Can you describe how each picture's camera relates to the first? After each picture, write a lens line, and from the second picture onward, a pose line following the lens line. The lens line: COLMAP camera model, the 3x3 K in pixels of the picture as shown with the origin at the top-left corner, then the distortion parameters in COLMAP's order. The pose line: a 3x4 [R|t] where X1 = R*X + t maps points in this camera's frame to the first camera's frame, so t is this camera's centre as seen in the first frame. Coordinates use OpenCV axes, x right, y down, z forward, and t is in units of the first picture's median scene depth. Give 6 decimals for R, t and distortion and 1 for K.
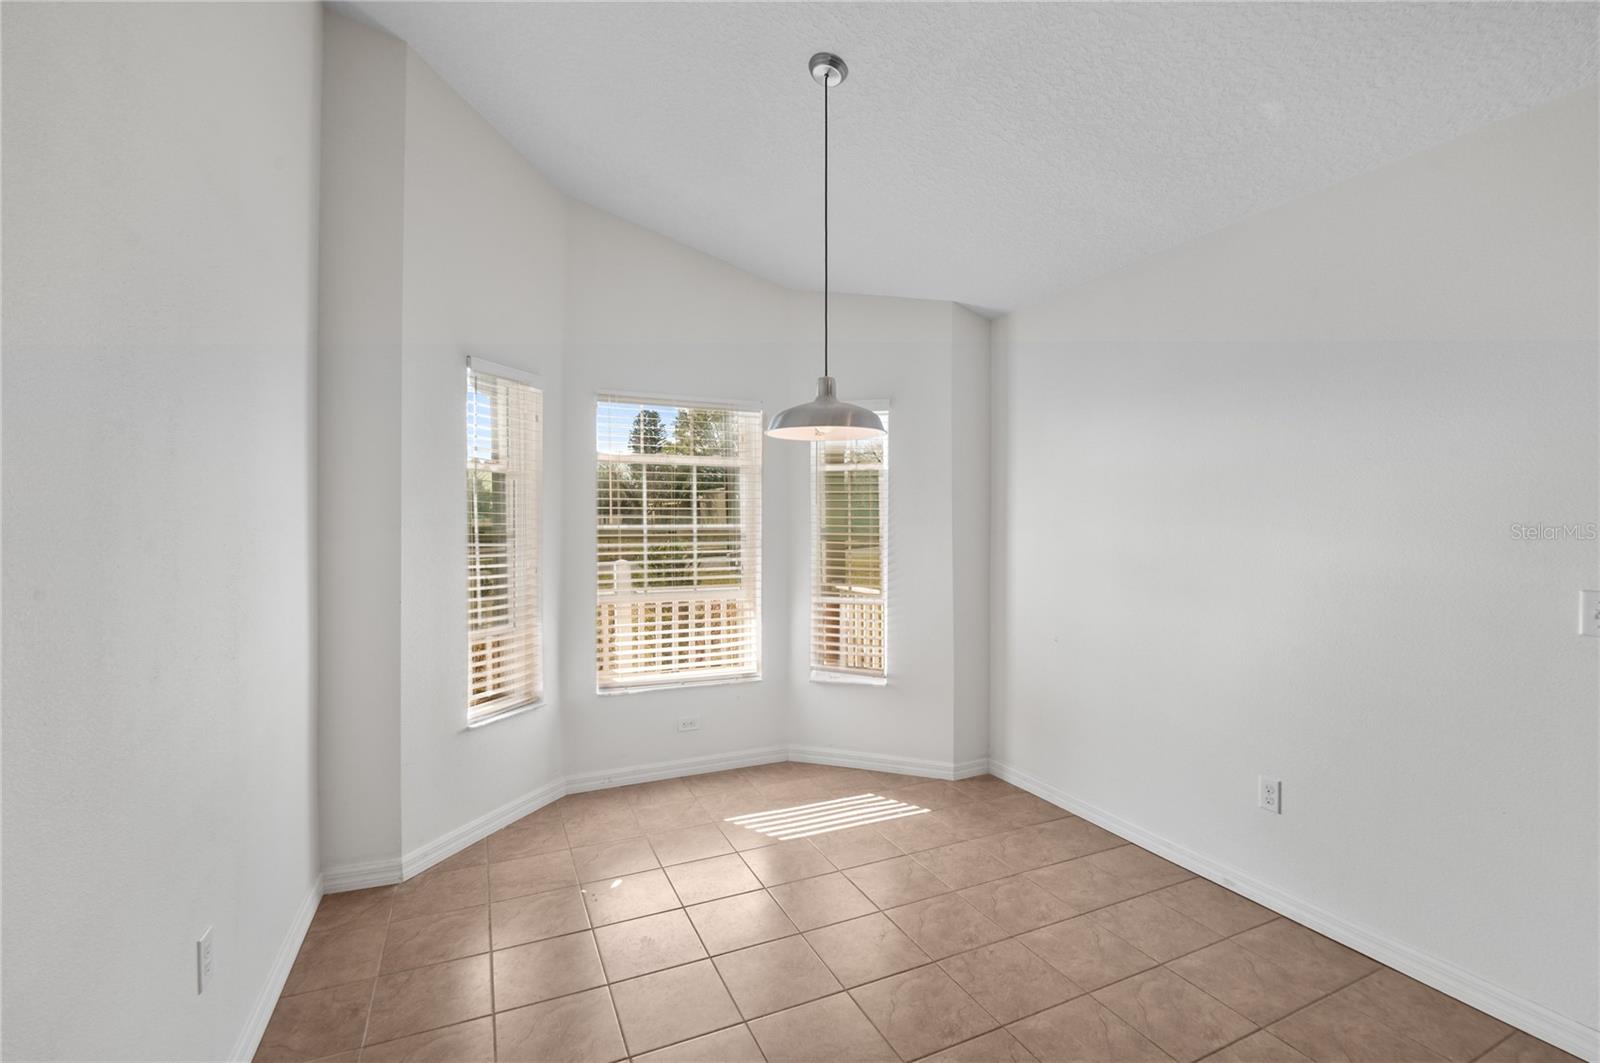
lens RADIAL K [[697.8, 0, 781.1], [0, 697.8, 506.0], [0, 0, 1]] dist [-0.010638, -0.002602]
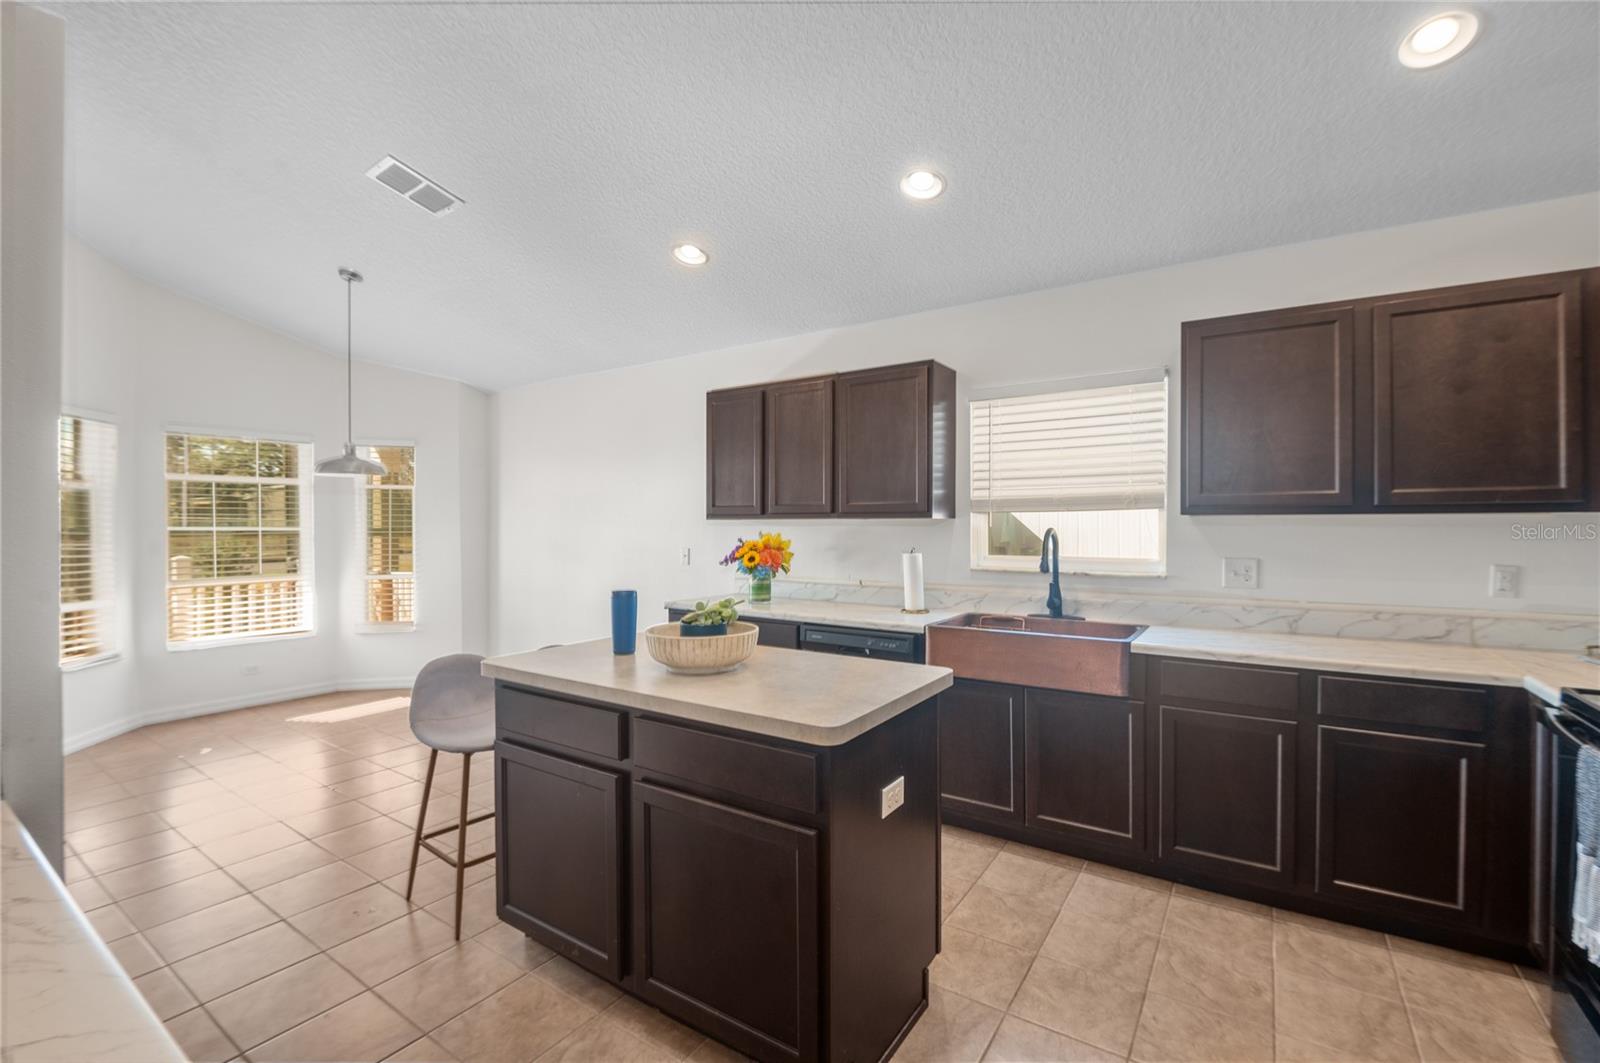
lens RADIAL K [[697.8, 0, 799.6], [0, 697.8, 522.1], [0, 0, 1]] dist [-0.010638, -0.002602]
pose [[0.848339, -0.005850, 0.529422, 0.065391], [-0.004285, 0.999830, 0.017915, -0.010389], [-0.529437, -0.017466, 0.848170, -0.781056]]
